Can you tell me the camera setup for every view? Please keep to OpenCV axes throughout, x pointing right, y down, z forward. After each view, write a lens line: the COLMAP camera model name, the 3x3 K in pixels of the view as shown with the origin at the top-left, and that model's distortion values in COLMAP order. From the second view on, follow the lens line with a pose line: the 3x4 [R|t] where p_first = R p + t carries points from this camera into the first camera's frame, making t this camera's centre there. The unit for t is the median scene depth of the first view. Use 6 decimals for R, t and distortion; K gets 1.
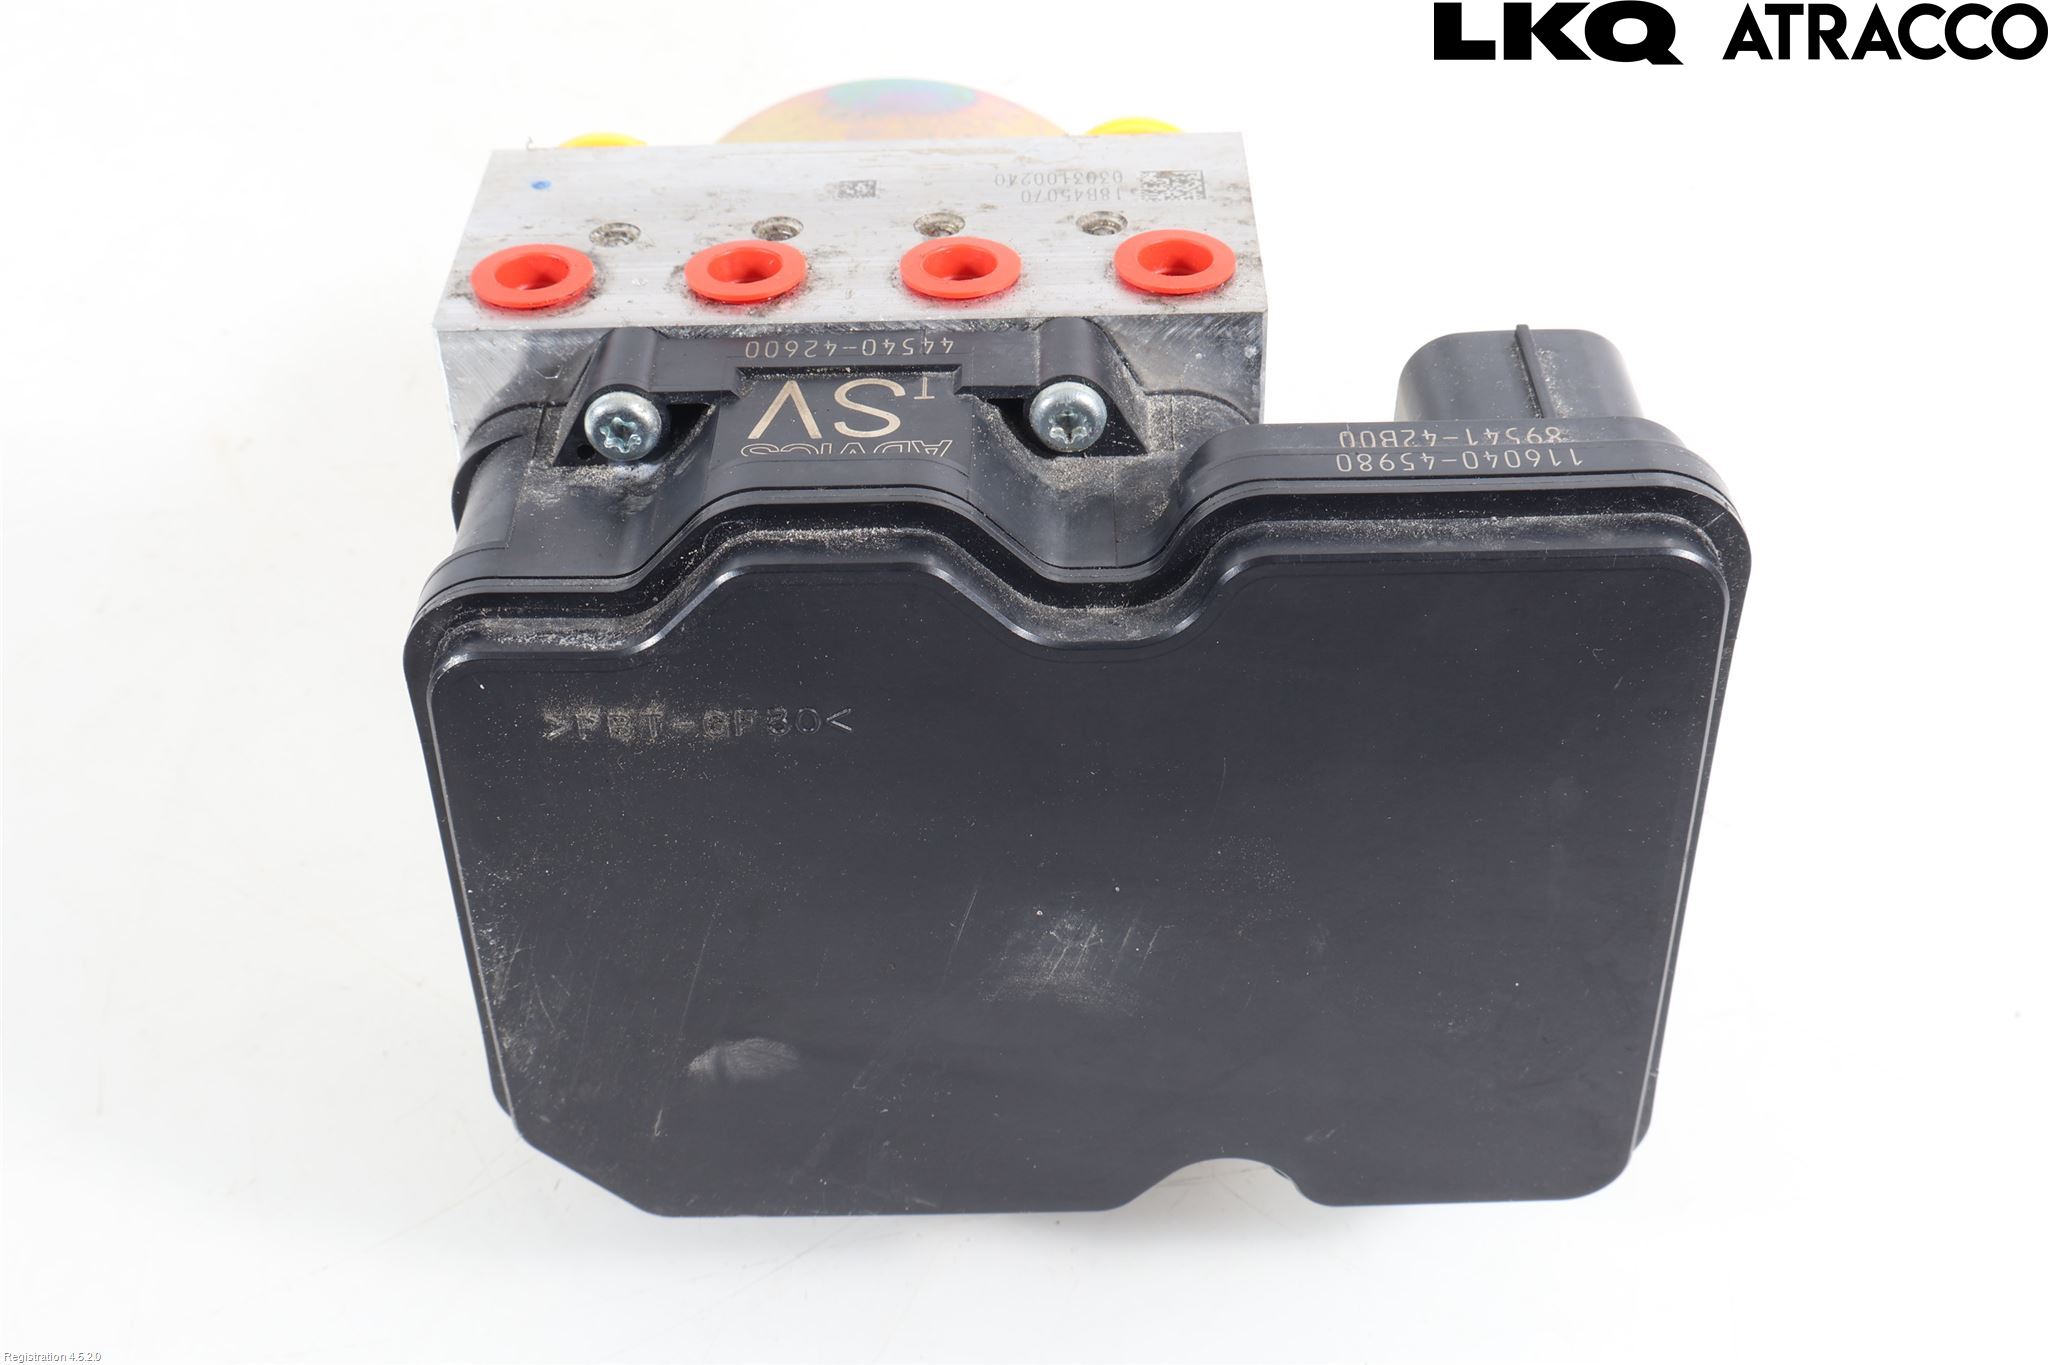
lens RADIAL K [[2659.7, 0, 1024.0], [0, 2659.7, 682.5], [0, 0, 1]] dist [-0.001114, -0.000619]
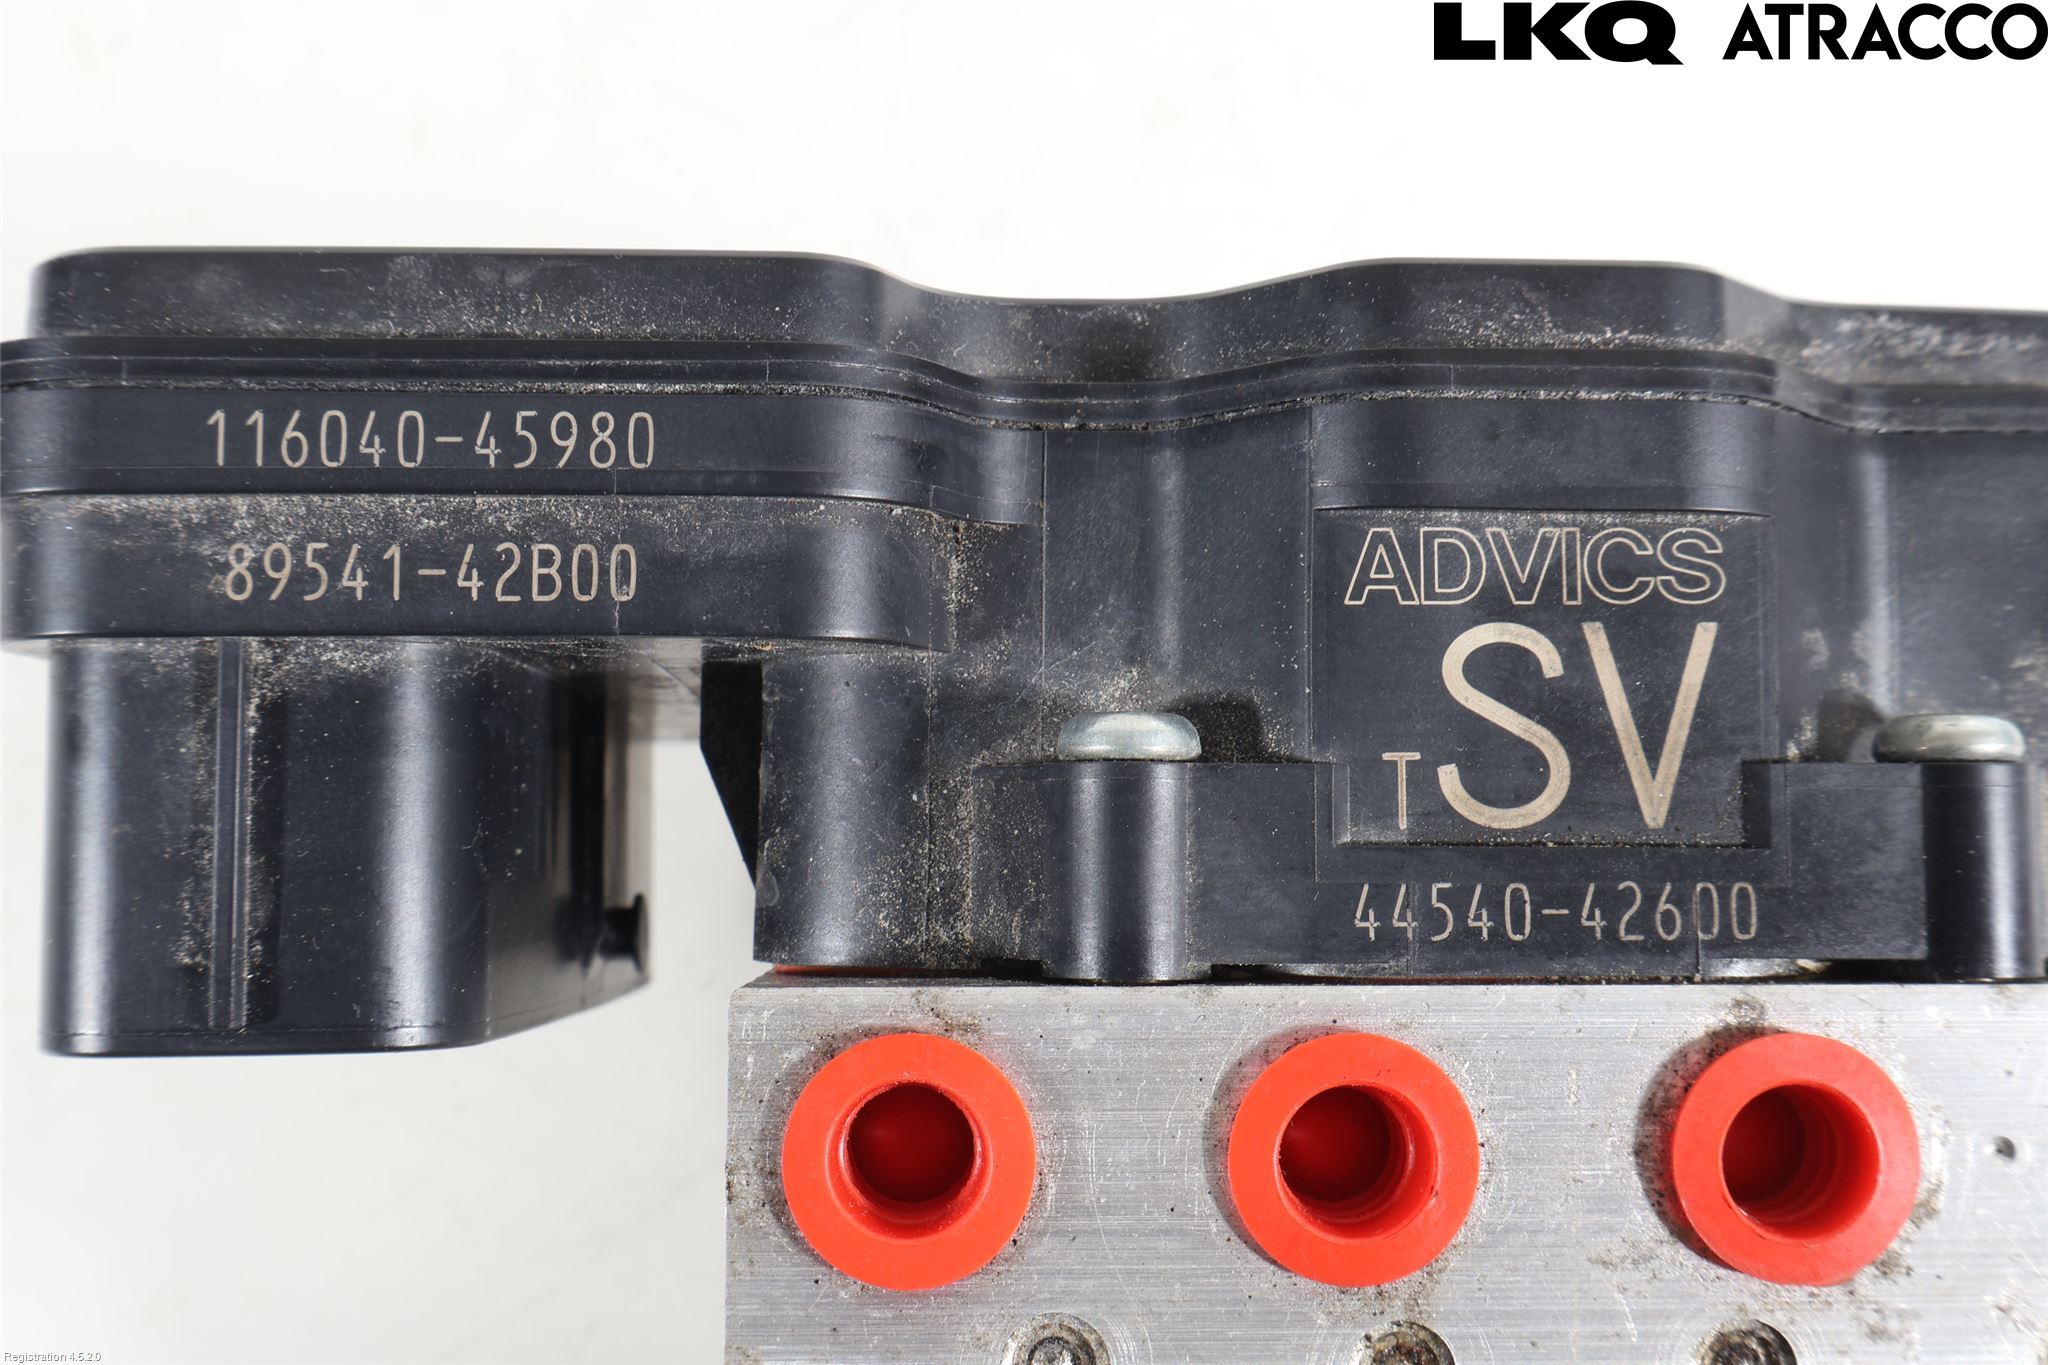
lens RADIAL K [[2267.3, 0, 1024.0], [0, 2267.3, 682.5], [0, 0, 1]] dist [0.007854, 0.005600]
pose [[-0.999943, -0.002705, -0.010305, 0.042837], [-0.007089, -0.553100, 0.833085, -0.477949], [-0.007953, 0.833111, 0.553049, 0.740148]]
